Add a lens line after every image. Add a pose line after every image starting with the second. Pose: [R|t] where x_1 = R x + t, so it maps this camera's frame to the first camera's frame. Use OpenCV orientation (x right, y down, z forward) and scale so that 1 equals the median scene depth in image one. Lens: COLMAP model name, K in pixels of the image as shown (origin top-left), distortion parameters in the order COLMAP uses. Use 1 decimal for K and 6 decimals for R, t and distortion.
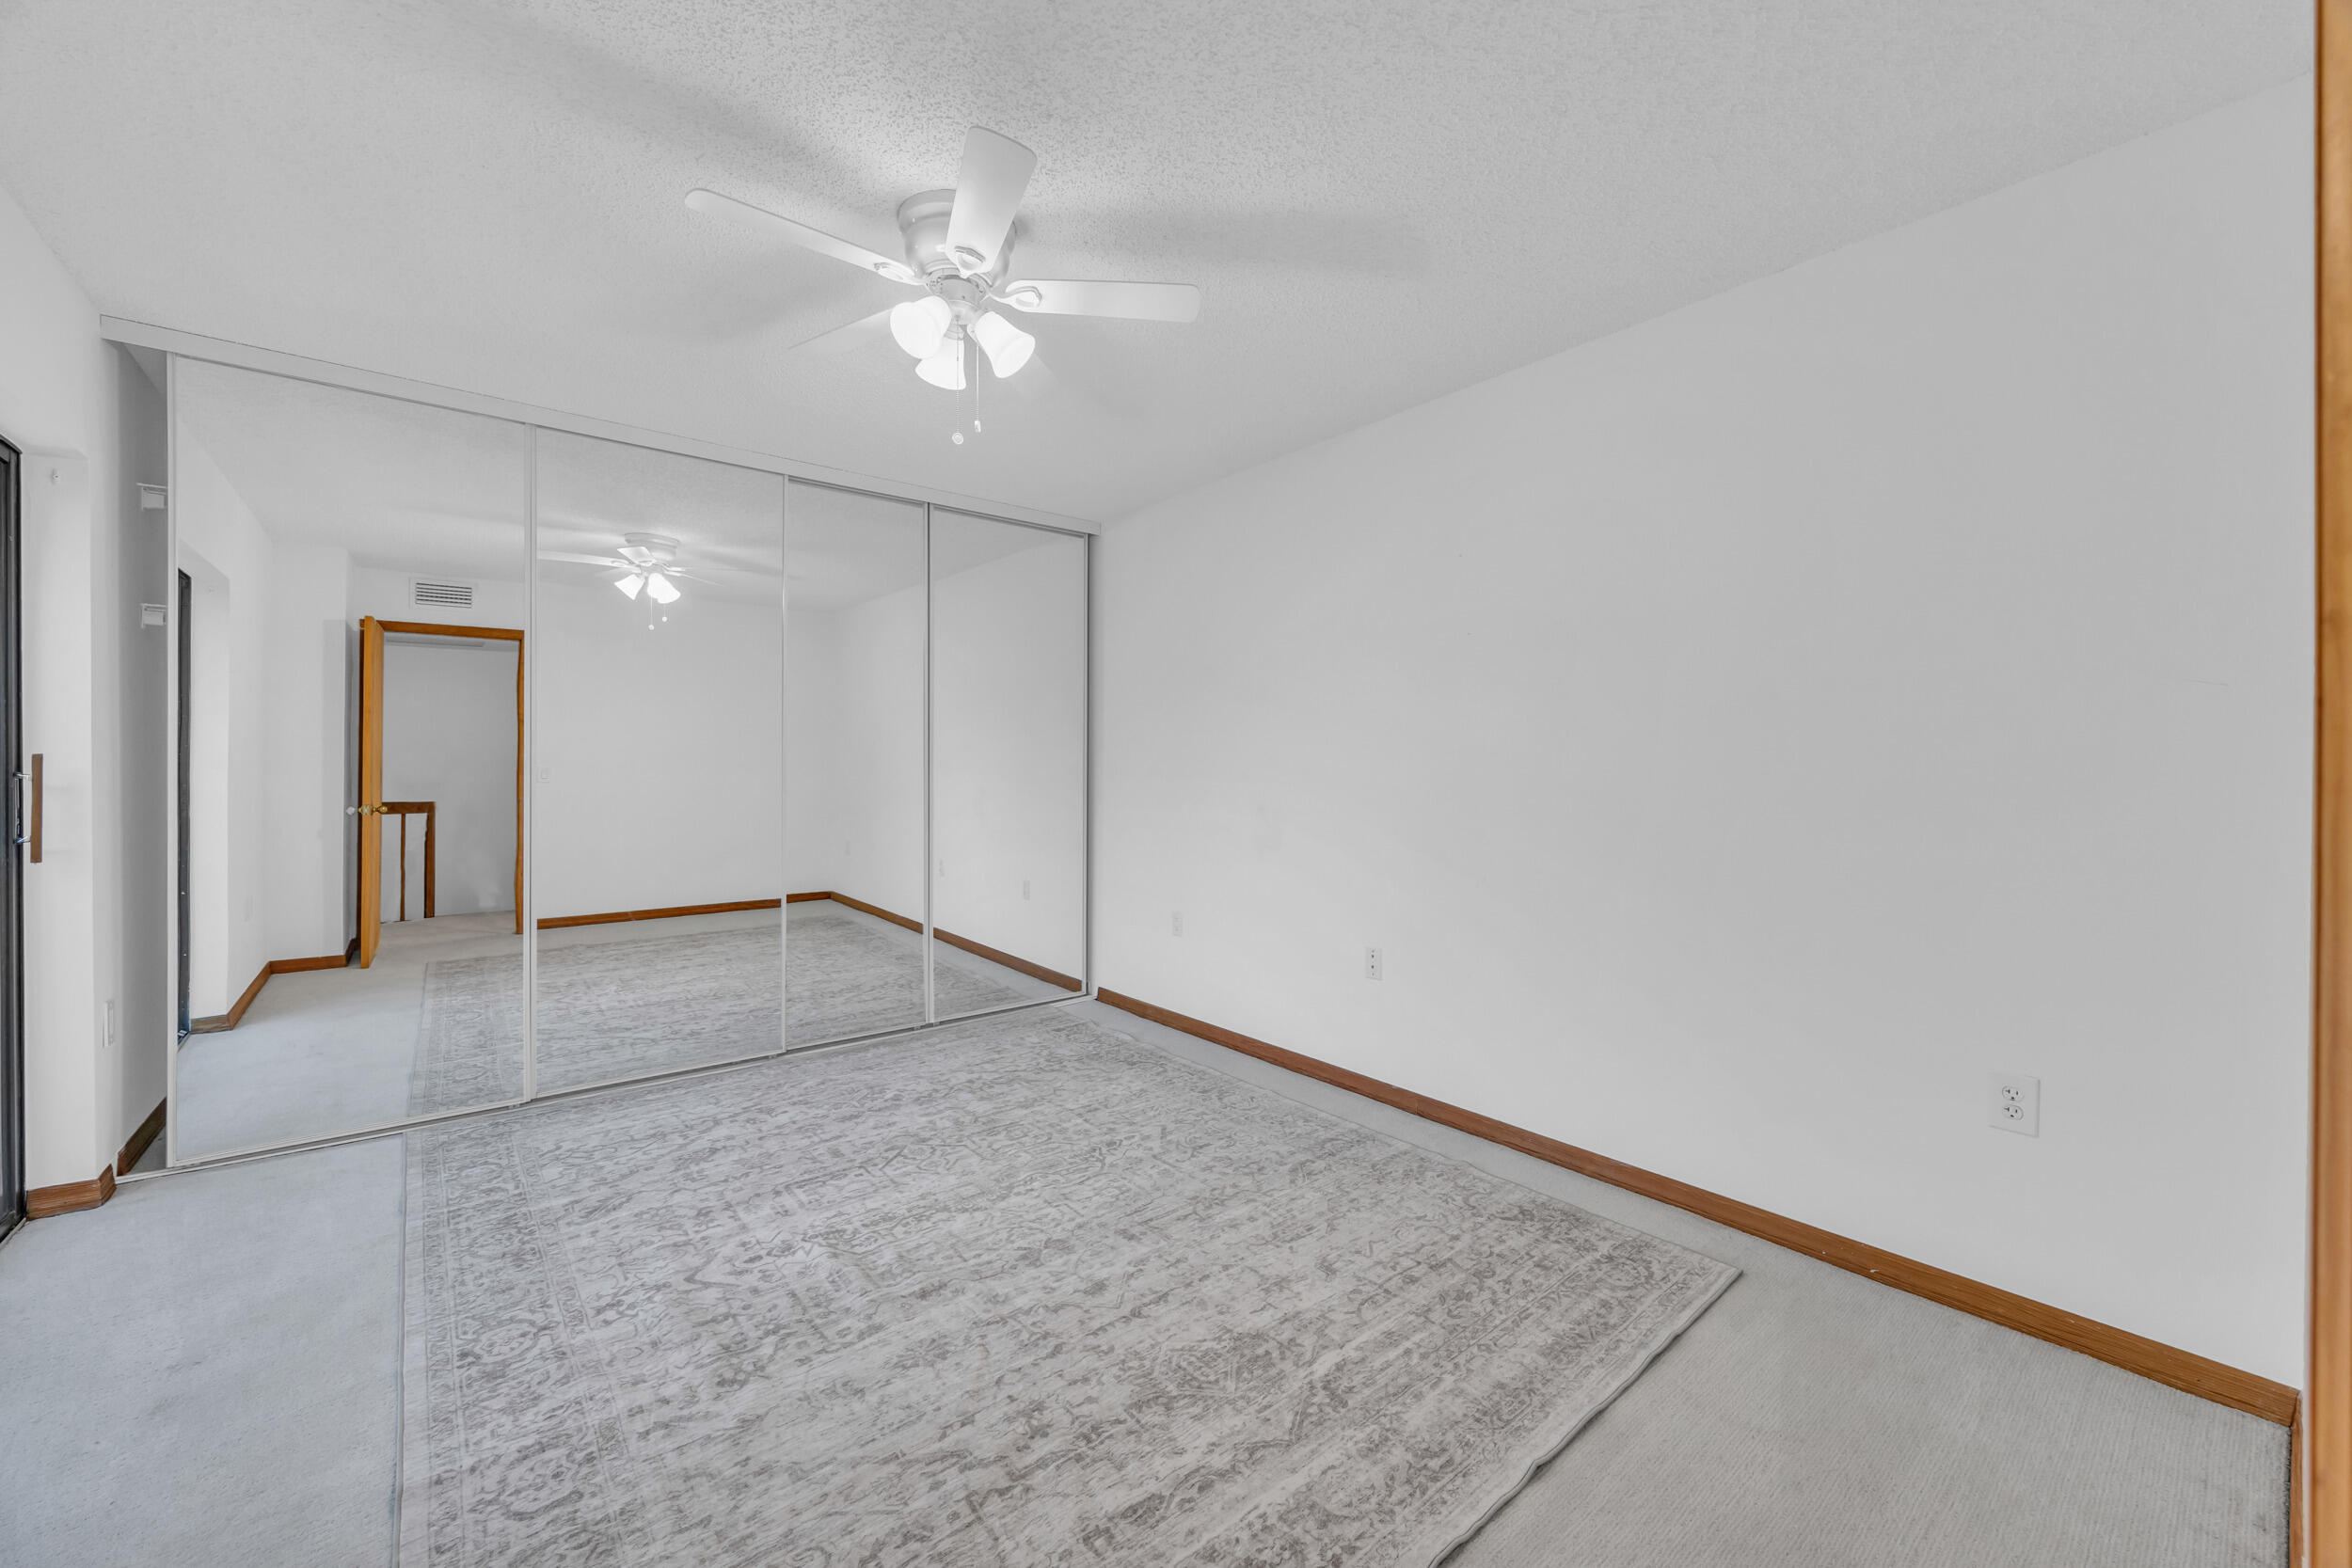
lens RADIAL K [[901.3, 0, 1177.4], [0, 901.3, 776.4], [0, 0, 1]] dist [-0.004589, 0.000231]
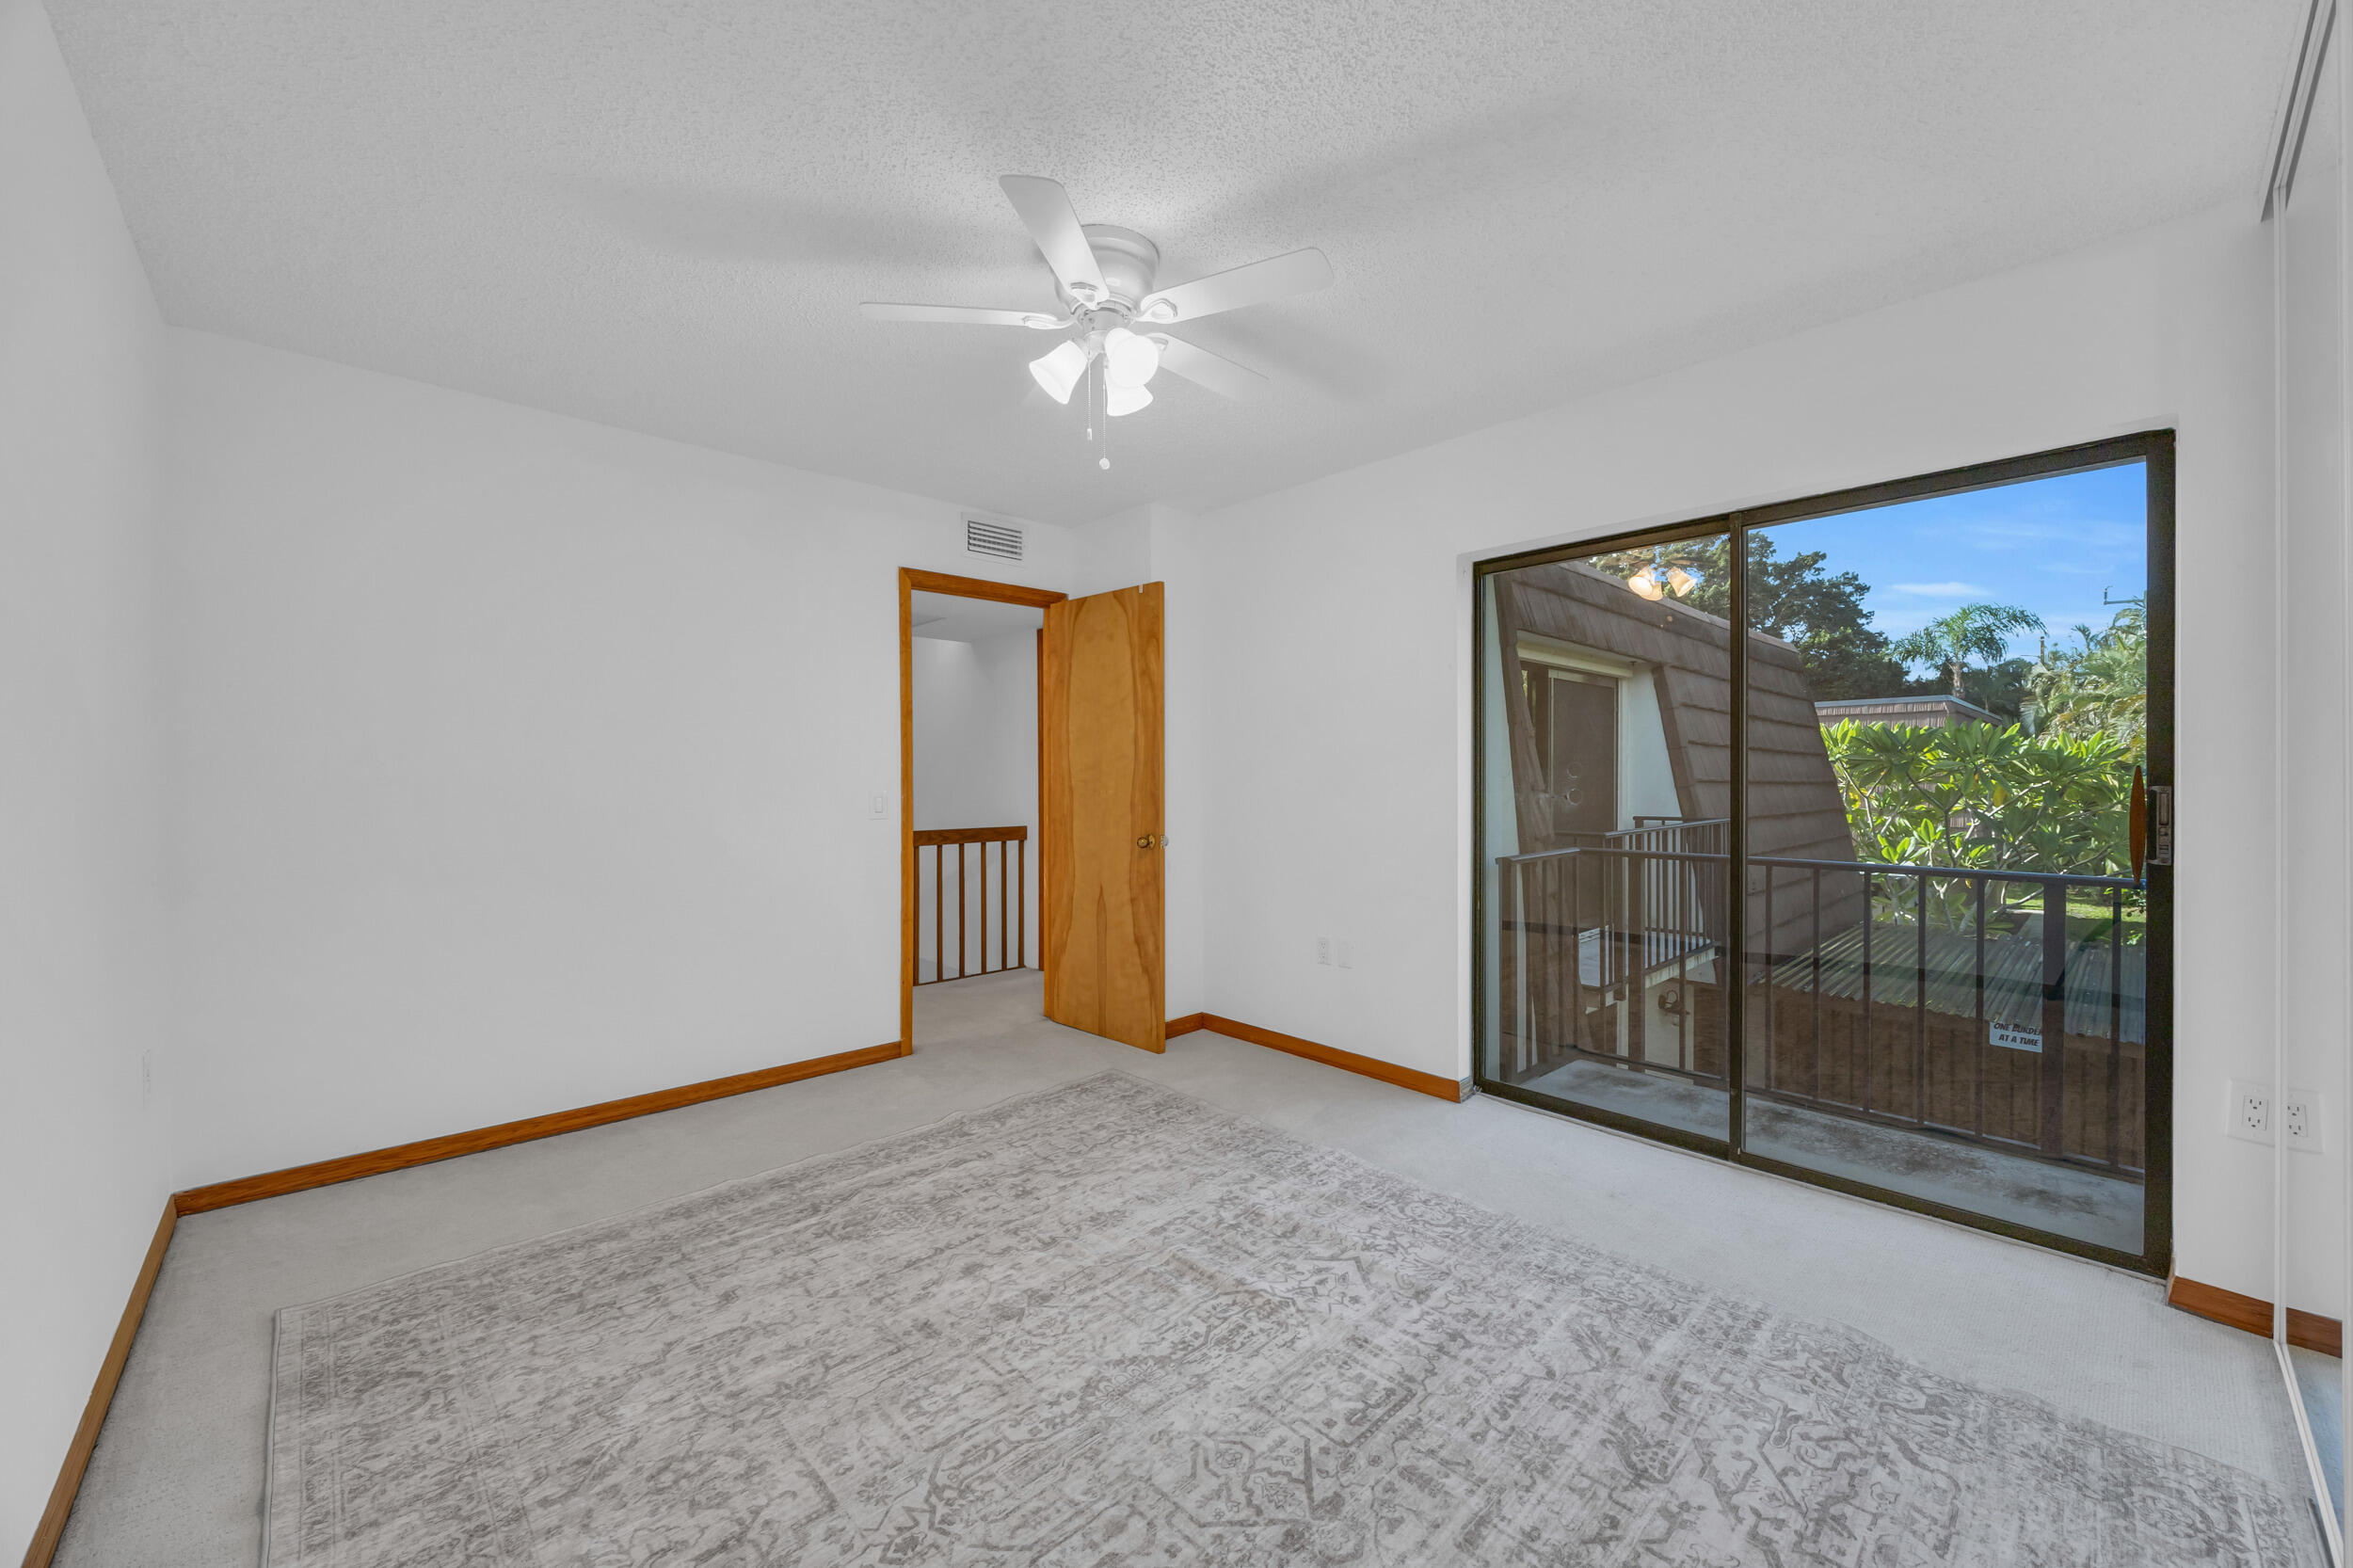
lens RADIAL K [[901.8, 0, 1177.9], [0, 901.8, 776.4], [0, 0, 1]] dist [-0.004589, 0.000231]
pose [[-0.997593, -0.002494, -0.069300, -0.227004], [-0.002862, 0.999982, 0.005203, -0.018319], [0.069285, 0.005388, -0.997582, 1.824092]]
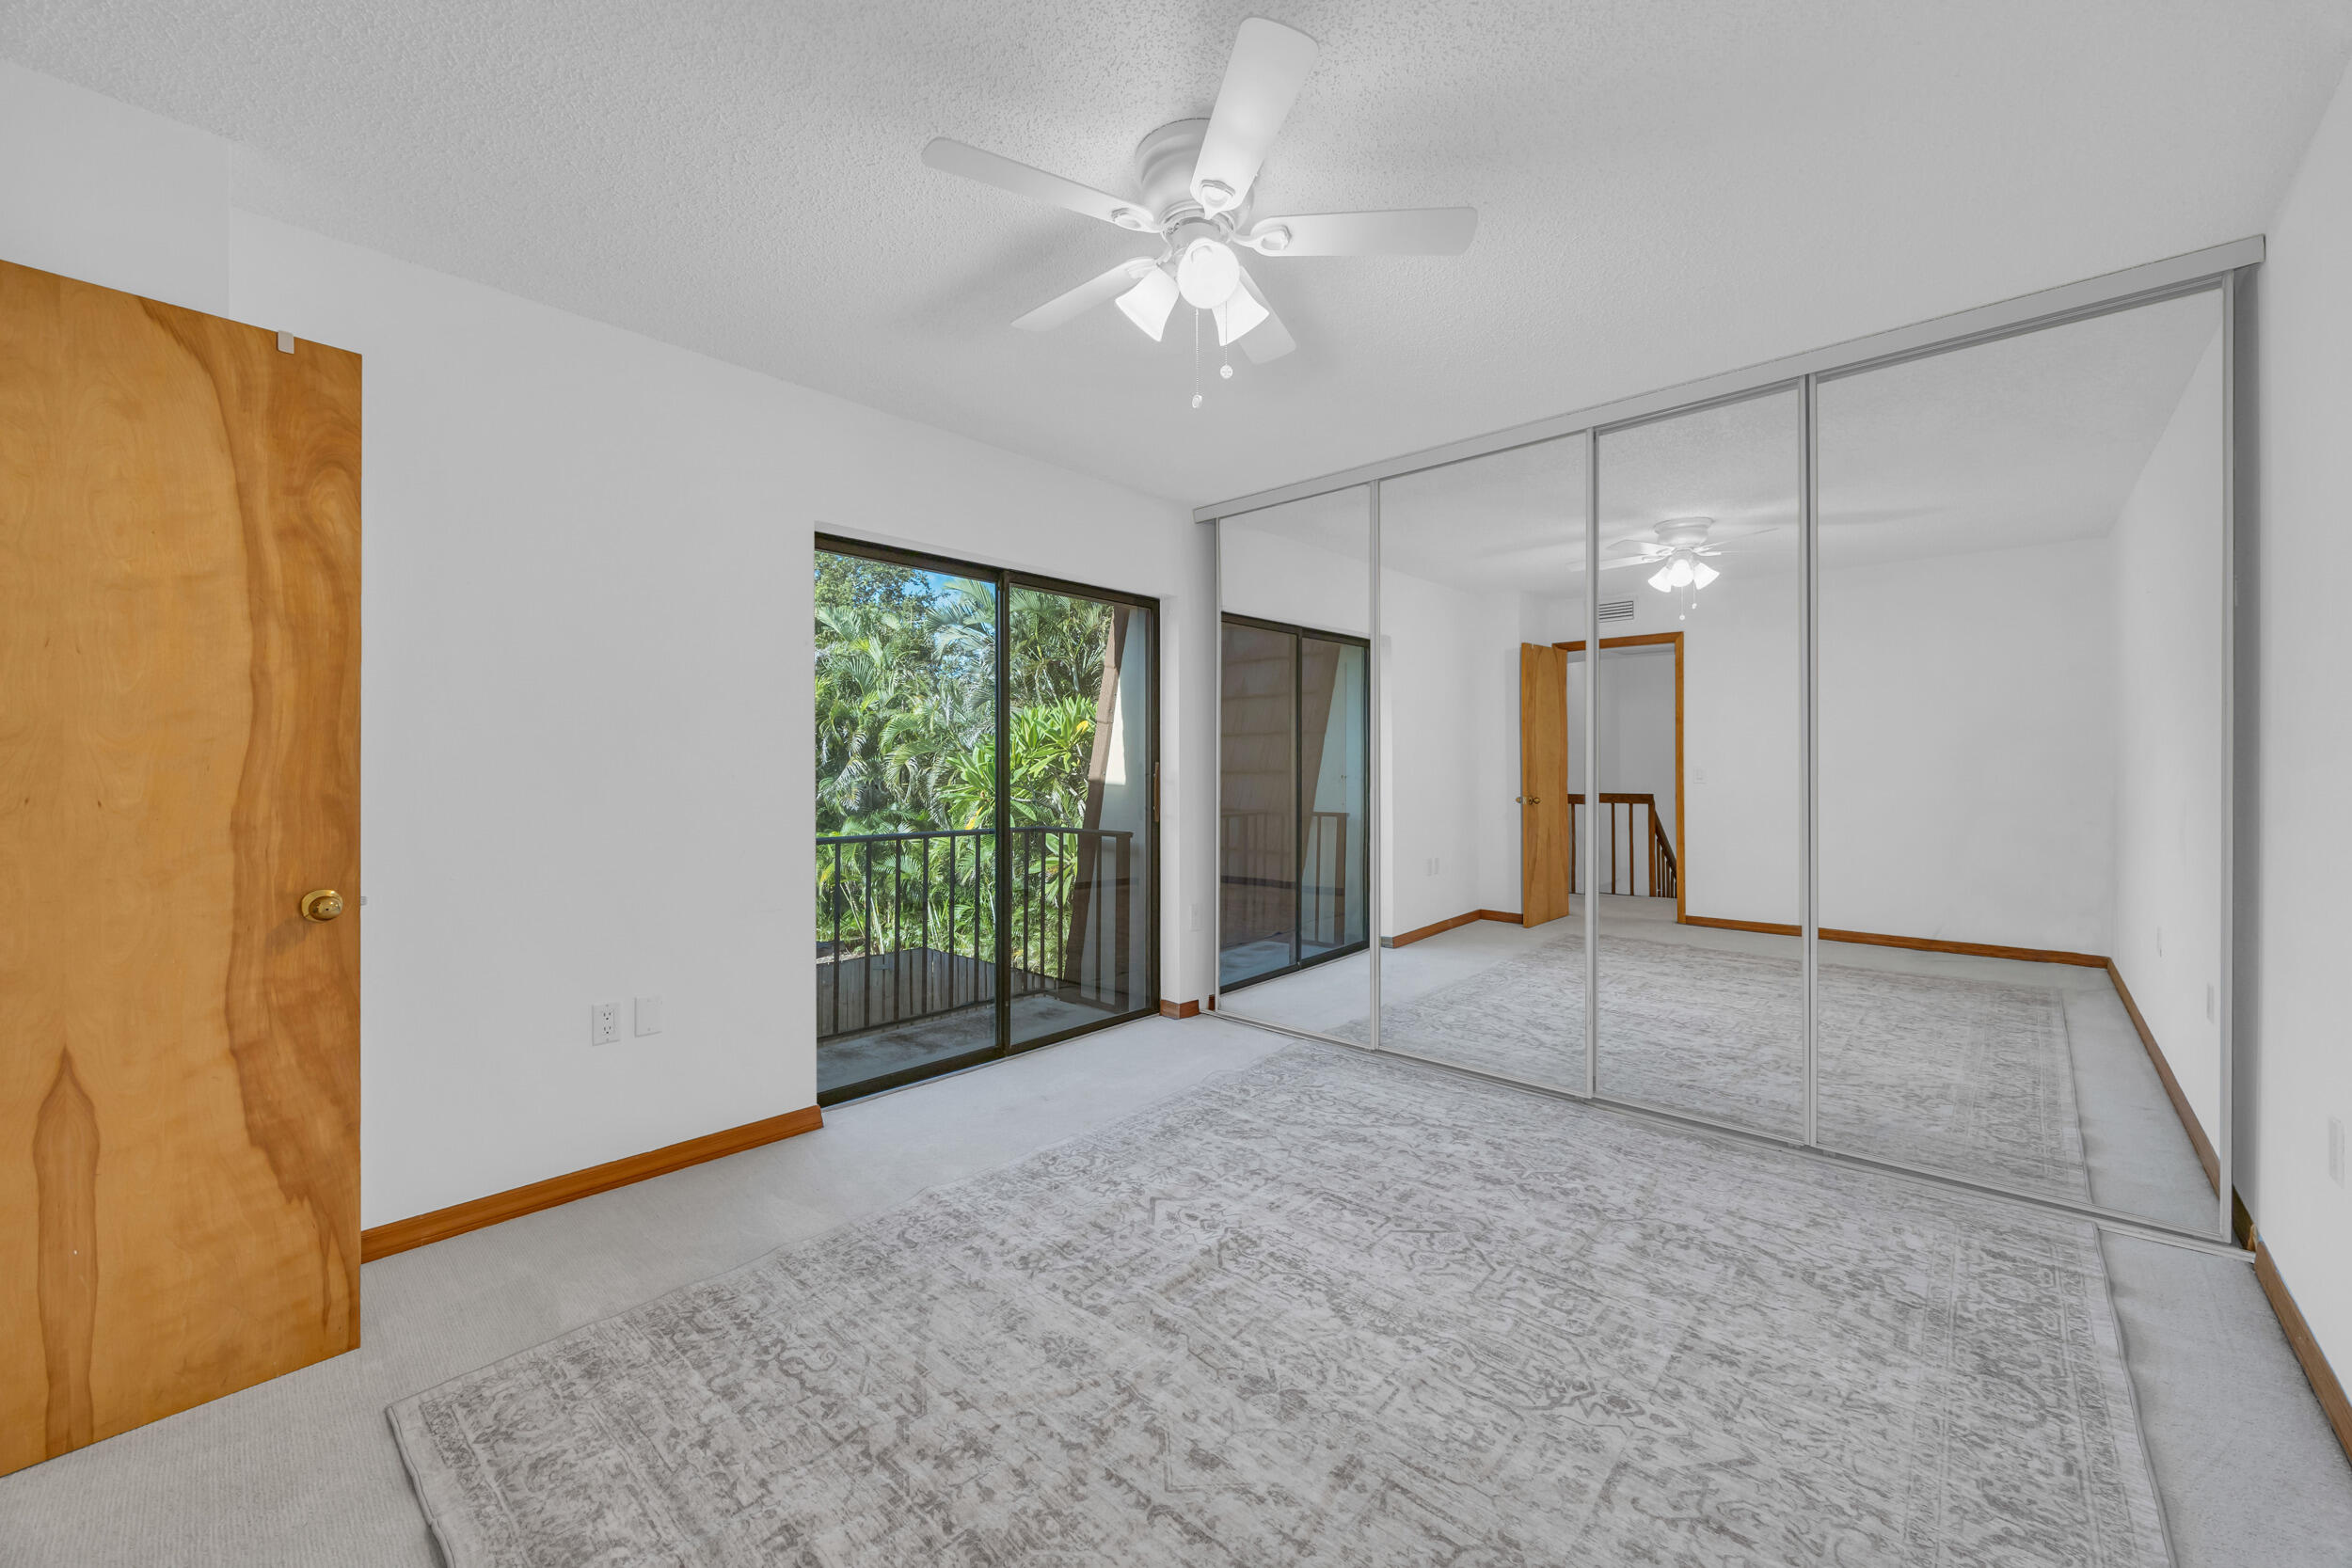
lens RADIAL K [[901.3, 0, 1177.4], [0, 901.3, 776.4], [0, 0, 1]] dist [-0.004589, 0.000231]
pose [[0.144286, 0.004215, -0.989527, 0.571294], [-0.006821, 0.999971, 0.003265, -0.006044], [0.989512, 0.006278, 0.144311, 0.759519]]
